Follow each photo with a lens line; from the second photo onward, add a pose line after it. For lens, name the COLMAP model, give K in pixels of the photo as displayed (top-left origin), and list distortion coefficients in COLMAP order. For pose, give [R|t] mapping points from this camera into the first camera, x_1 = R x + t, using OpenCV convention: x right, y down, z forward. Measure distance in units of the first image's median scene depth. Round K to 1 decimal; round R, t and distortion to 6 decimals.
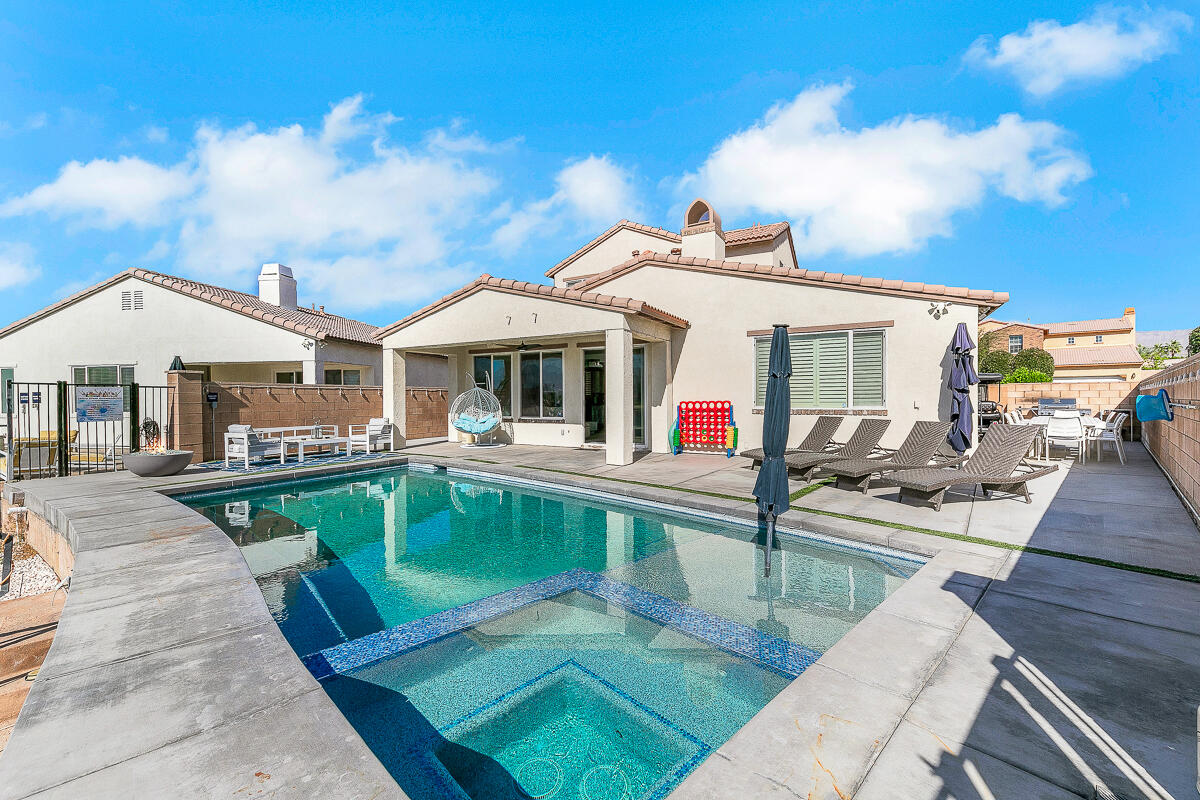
lens RADIAL K [[494.0, 0, 603.8], [0, 494.0, 409.1], [0, 0, 1]] dist [0.004704, -0.000778]
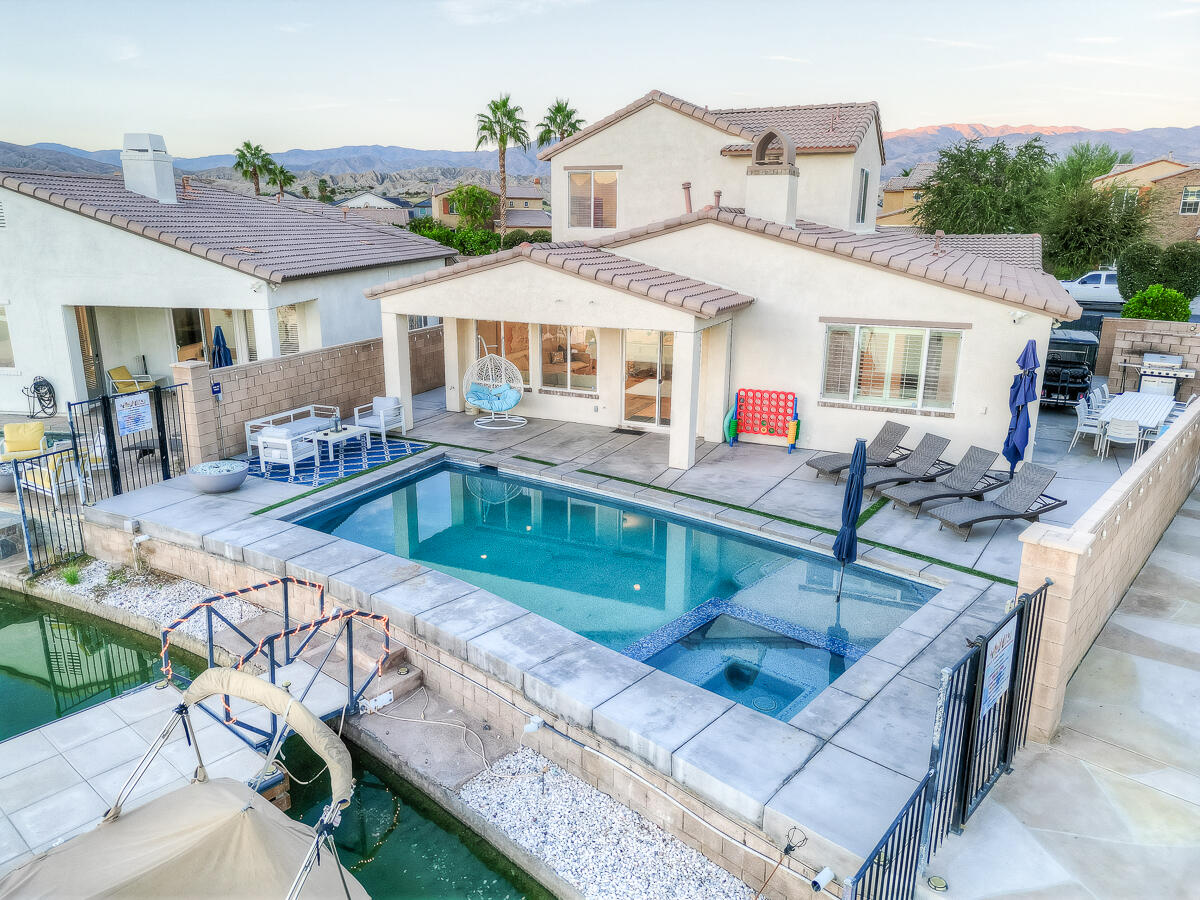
lens RADIAL K [[842.0, 0, 596.3], [0, 842.0, 448.5], [0, 0, 1]] dist [0.026425, -0.021938]
pose [[0.997498, -0.006504, 0.070391, -0.532122], [-0.010777, 0.970127, 0.242360, -0.689259], [-0.069864, -0.242512, 0.967630, -1.236825]]
